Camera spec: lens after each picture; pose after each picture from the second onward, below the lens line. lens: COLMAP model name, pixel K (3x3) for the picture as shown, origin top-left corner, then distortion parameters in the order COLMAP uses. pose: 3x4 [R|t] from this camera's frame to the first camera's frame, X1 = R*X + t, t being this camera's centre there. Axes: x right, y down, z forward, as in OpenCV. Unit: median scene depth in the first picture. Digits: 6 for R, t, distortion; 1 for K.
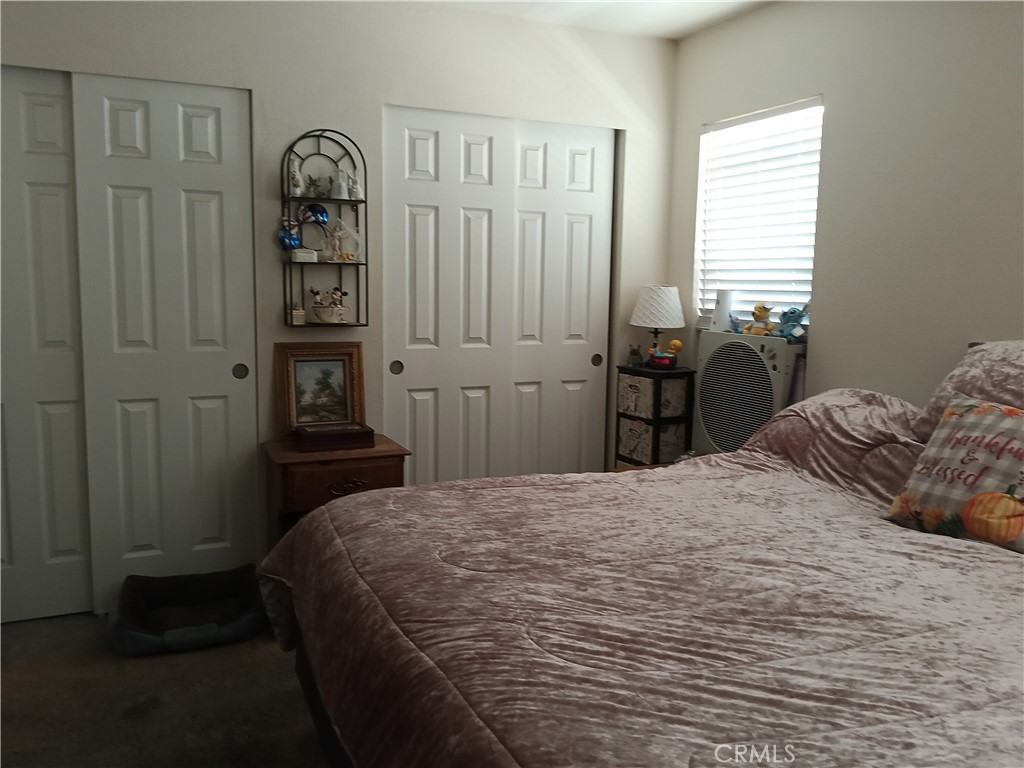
lens RADIAL K [[839.0, 0, 526.9], [0, 839.0, 380.7], [0, 0, 1]] dist [0.082967, -0.139808]
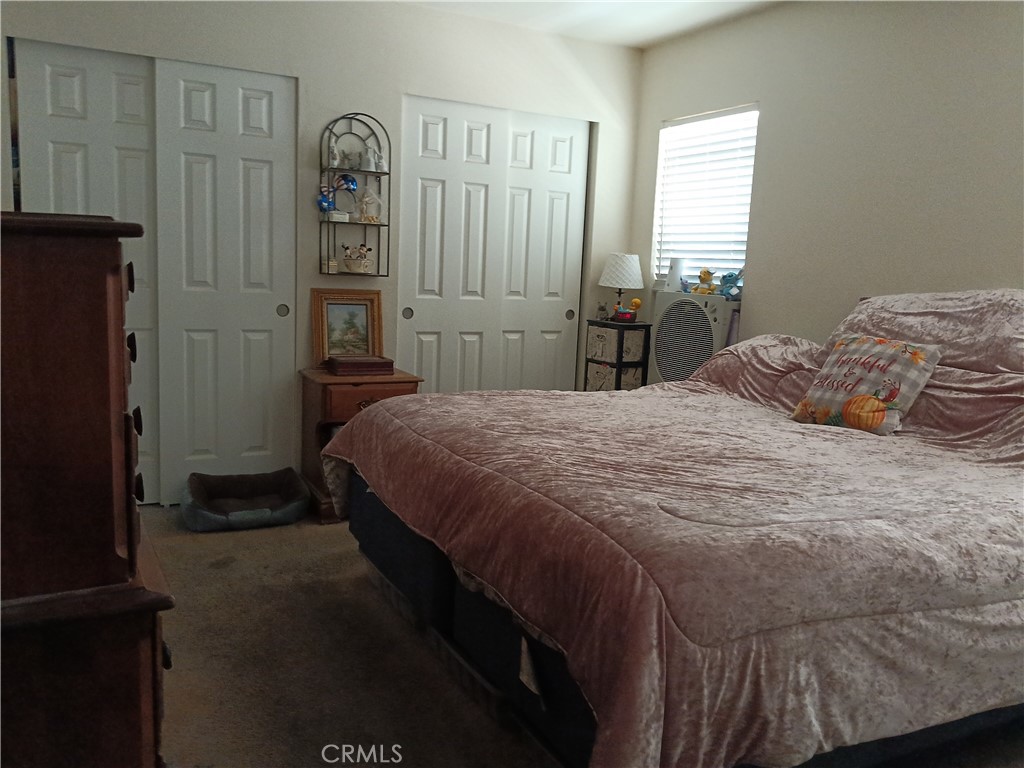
lens RADIAL K [[839.0, 0, 526.9], [0, 839.0, 380.7], [0, 0, 1]] dist [0.082967, -0.139808]
pose [[0.997710, 0.021056, 0.064284, -0.066428], [-0.022215, 0.999602, 0.017367, 0.062551], [-0.063892, -0.018755, 0.997781, -0.241413]]
